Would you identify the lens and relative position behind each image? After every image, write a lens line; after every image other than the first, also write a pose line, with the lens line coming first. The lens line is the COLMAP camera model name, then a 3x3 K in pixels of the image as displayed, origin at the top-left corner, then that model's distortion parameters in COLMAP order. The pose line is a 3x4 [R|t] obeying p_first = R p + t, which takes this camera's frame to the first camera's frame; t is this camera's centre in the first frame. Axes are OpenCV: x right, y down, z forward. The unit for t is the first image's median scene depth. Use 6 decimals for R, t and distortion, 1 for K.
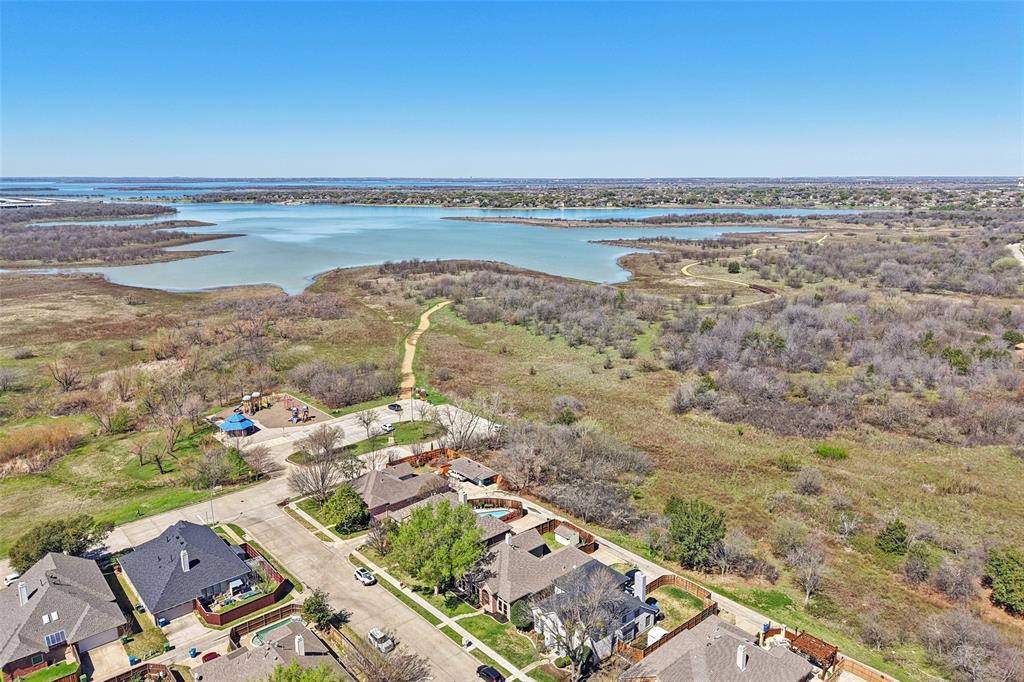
lens RADIAL K [[704.7, 0, 517.5], [0, 704.7, 341.4], [0, 0, 1]] dist [0.073568, -0.088556]
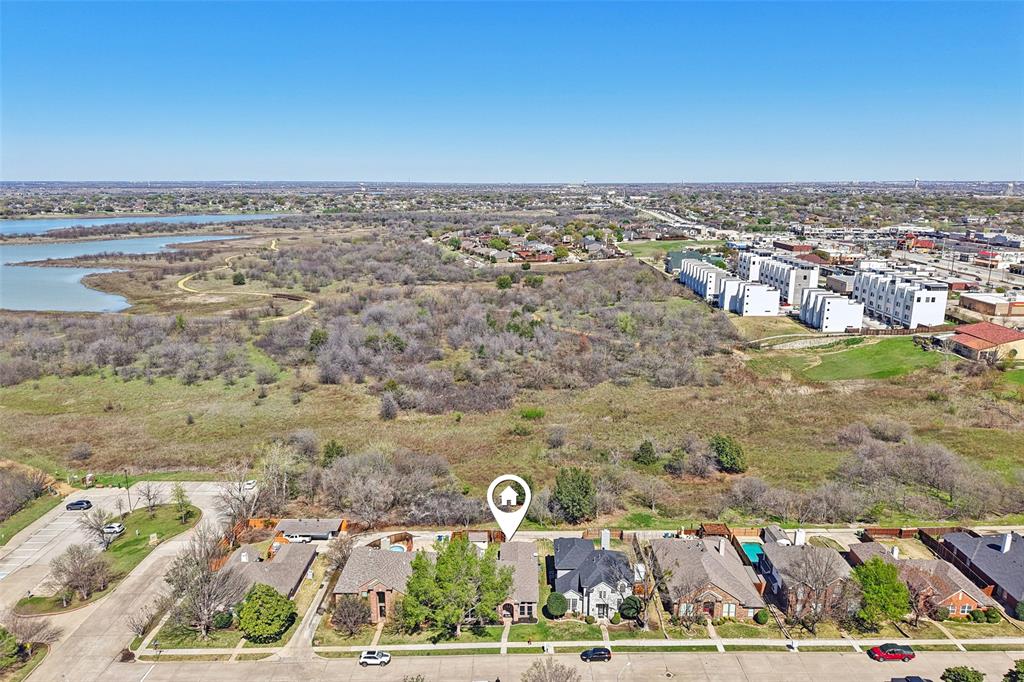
lens RADIAL K [[704.7, 0, 517.5], [0, 704.7, 341.4], [0, 0, 1]] dist [0.073568, -0.088556]
pose [[0.666663, -0.165381, 0.726780, -0.389723], [0.168723, 0.983247, 0.068975, -0.052498], [-0.726012, 0.076641, 0.683398, 0.130864]]
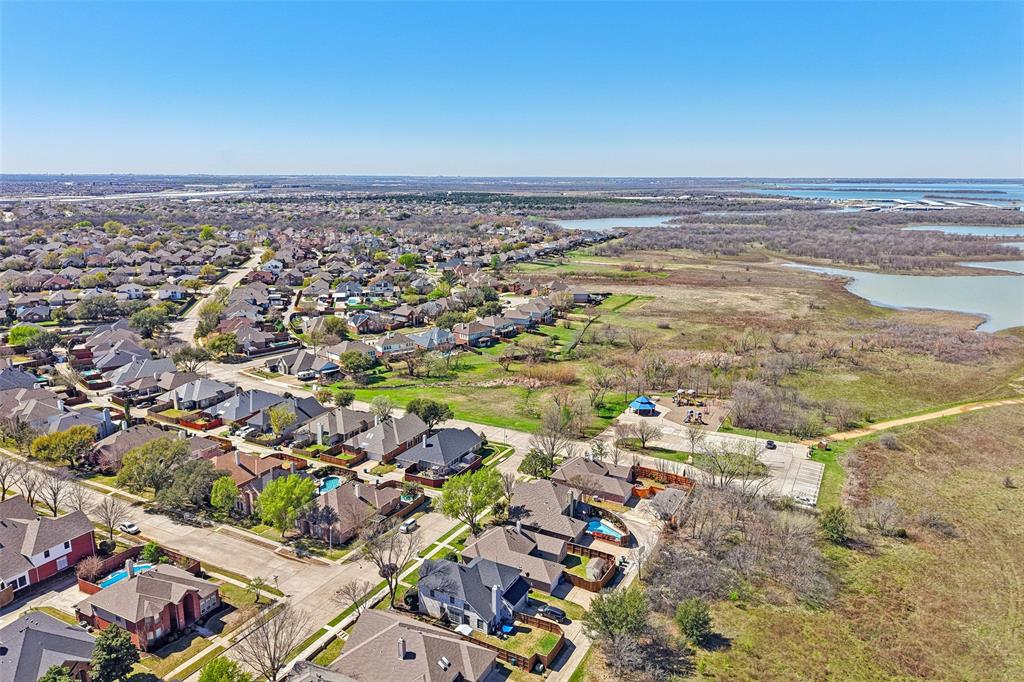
lens RADIAL K [[704.7, 0, 517.5], [0, 704.7, 341.4], [0, 0, 1]] dist [0.073568, -0.088556]
pose [[0.368526, 0.221764, -0.902779, 0.566852], [-0.221408, 0.964122, 0.146451, -0.114342], [0.902866, 0.145911, 0.404404, 0.258966]]
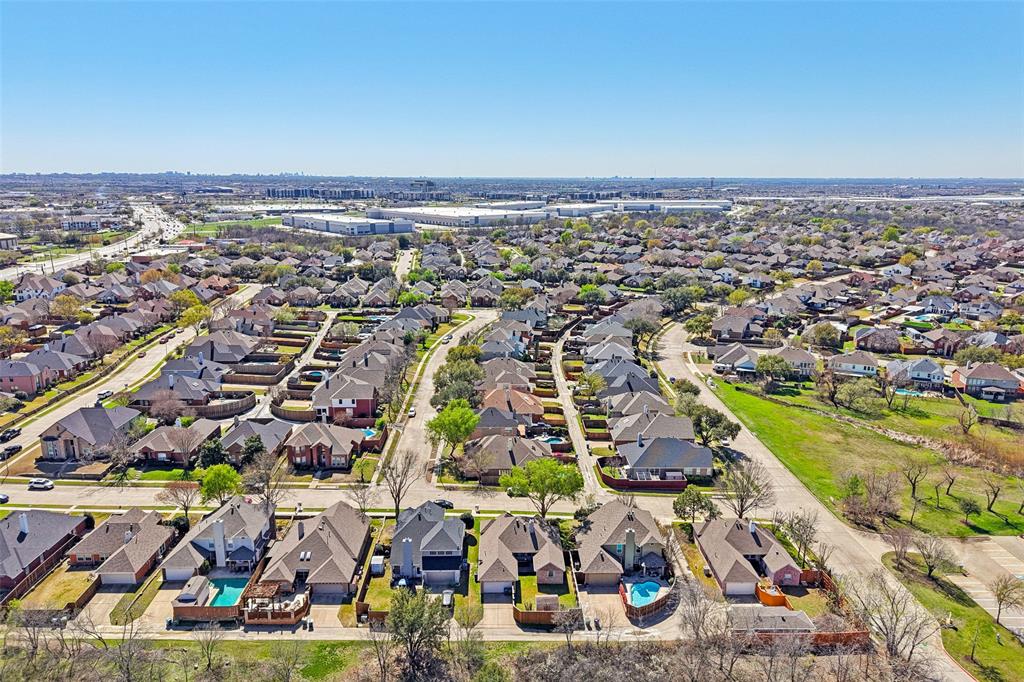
lens RADIAL K [[704.7, 0, 517.5], [0, 704.7, 341.4], [0, 0, 1]] dist [0.073568, -0.088556]
pose [[-0.644474, 0.178250, -0.743560, 0.443610], [-0.176056, 0.911727, 0.371159, -0.224486], [0.744082, 0.370110, -0.556202, 0.834537]]
